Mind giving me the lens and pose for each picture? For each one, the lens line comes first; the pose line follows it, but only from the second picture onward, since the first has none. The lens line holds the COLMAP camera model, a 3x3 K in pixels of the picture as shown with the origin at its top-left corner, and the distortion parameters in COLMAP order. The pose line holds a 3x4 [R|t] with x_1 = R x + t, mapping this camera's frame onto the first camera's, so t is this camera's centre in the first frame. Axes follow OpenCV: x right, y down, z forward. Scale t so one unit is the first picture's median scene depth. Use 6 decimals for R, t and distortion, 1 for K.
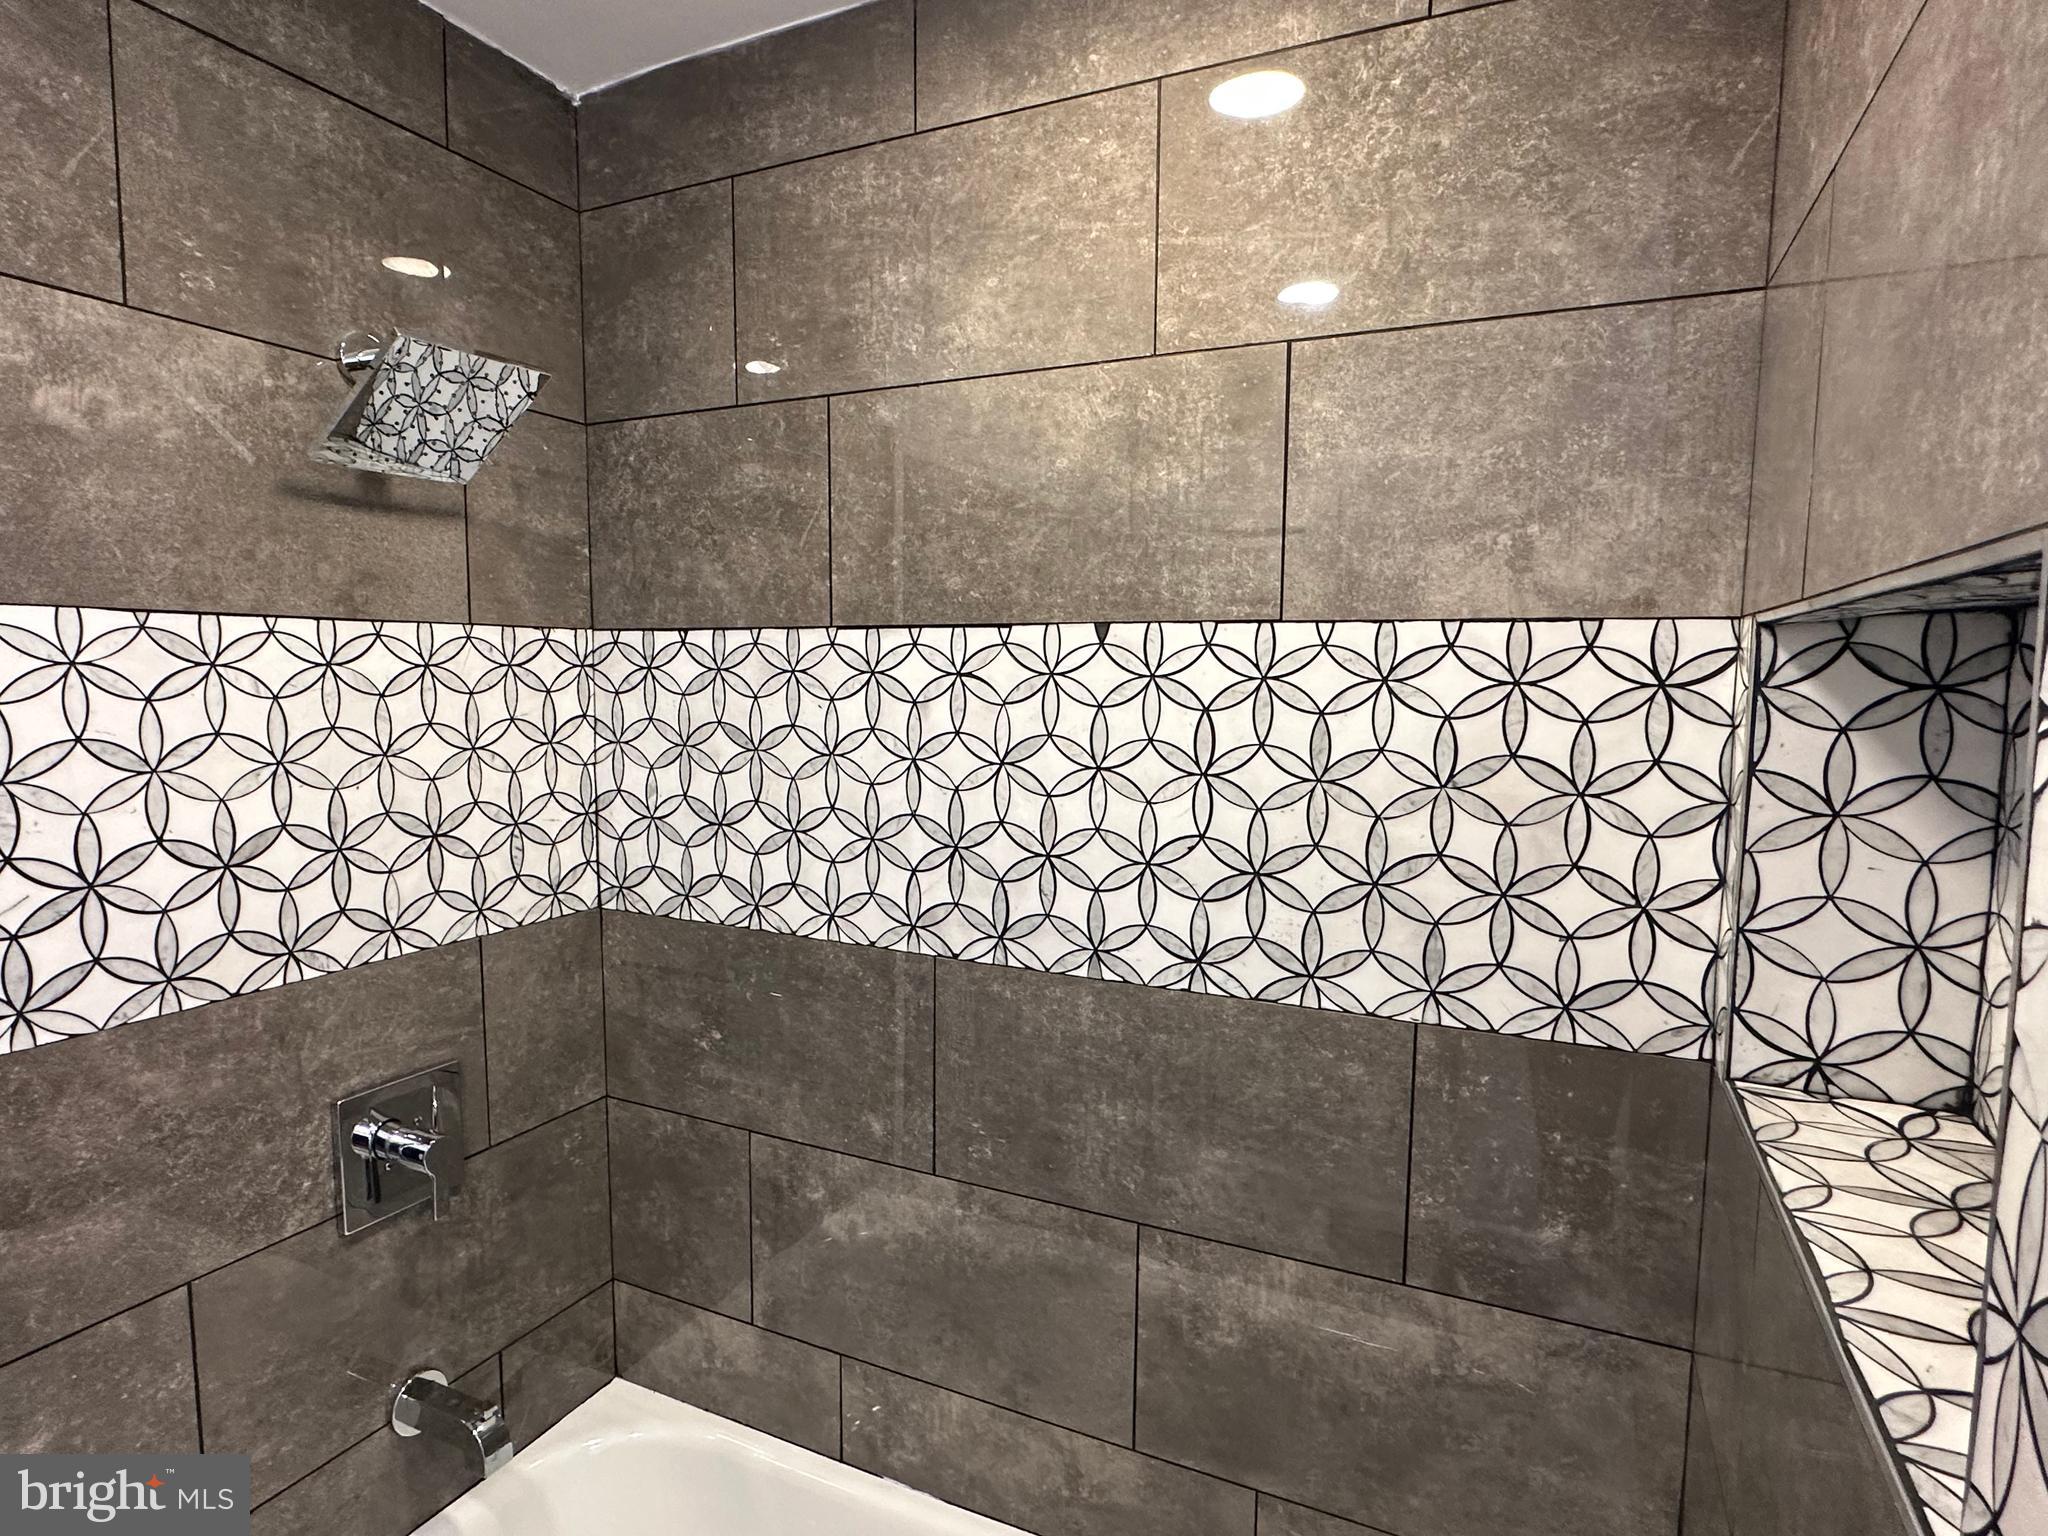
lens RADIAL K [[1119.0, 0, 1021.8], [0, 1119.0, 776.0], [0, 0, 1]] dist [-0.002823, 0.004794]
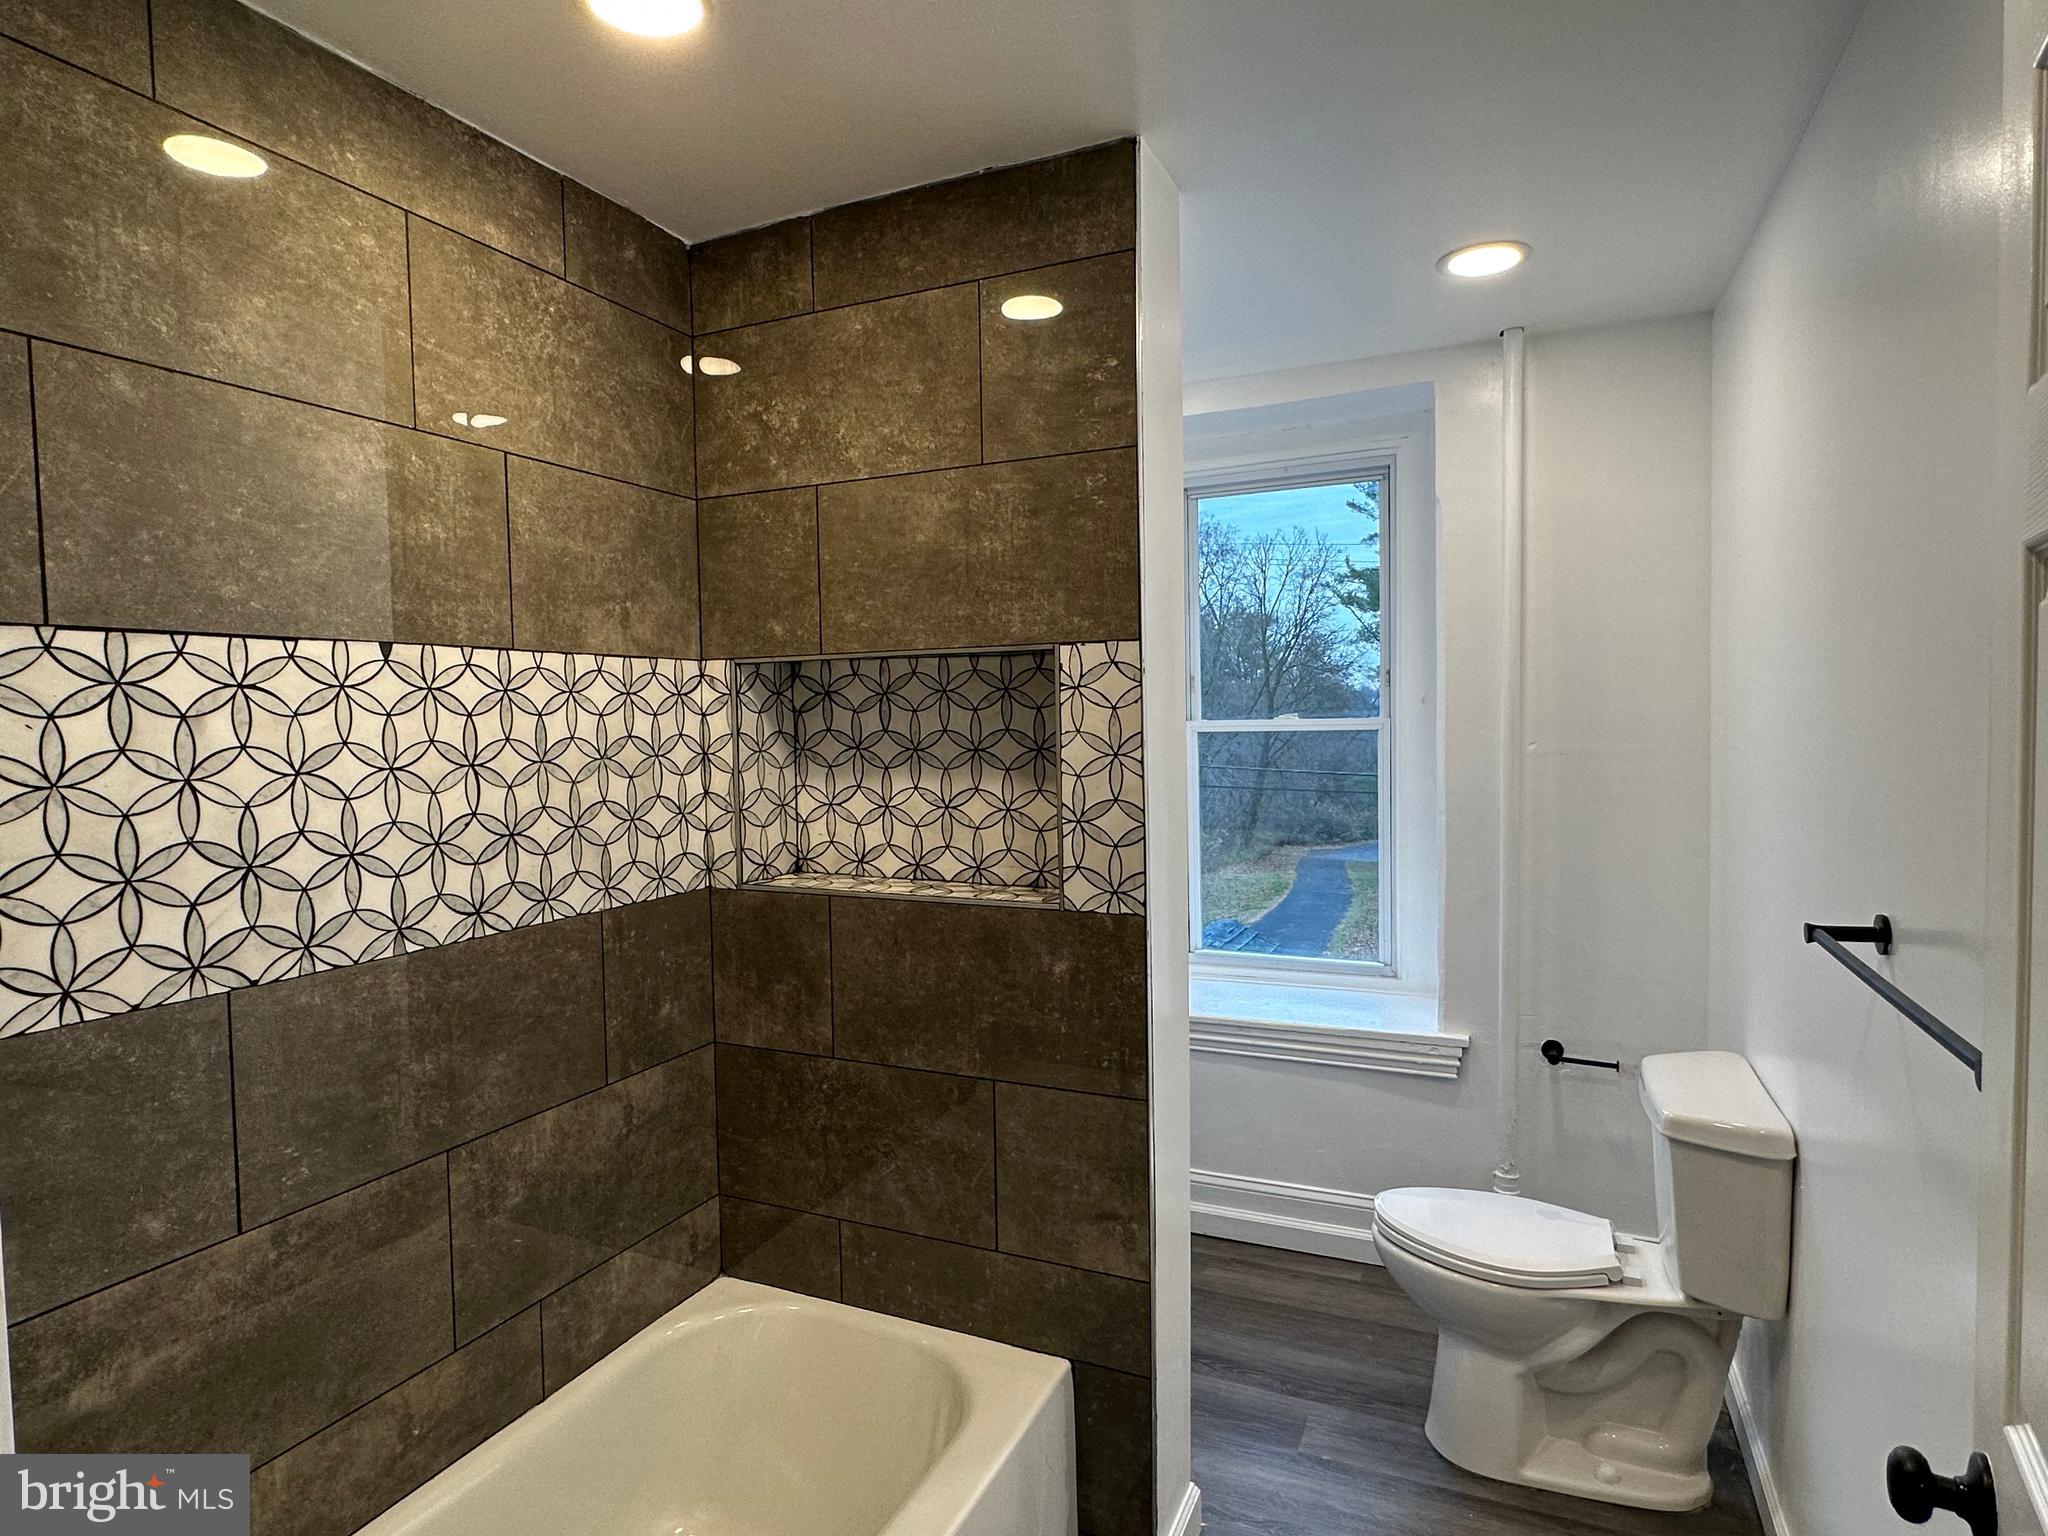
lens RADIAL K [[1119.0, 0, 1022.7], [0, 1119.0, 765.1], [0, 0, 1]] dist [-0.002823, 0.004794]
pose [[-0.014101, -0.055188, 0.998376, -1.097848], [0.111540, 0.992157, 0.056419, -0.003332], [-0.993660, 0.112154, -0.007835, 0.371477]]
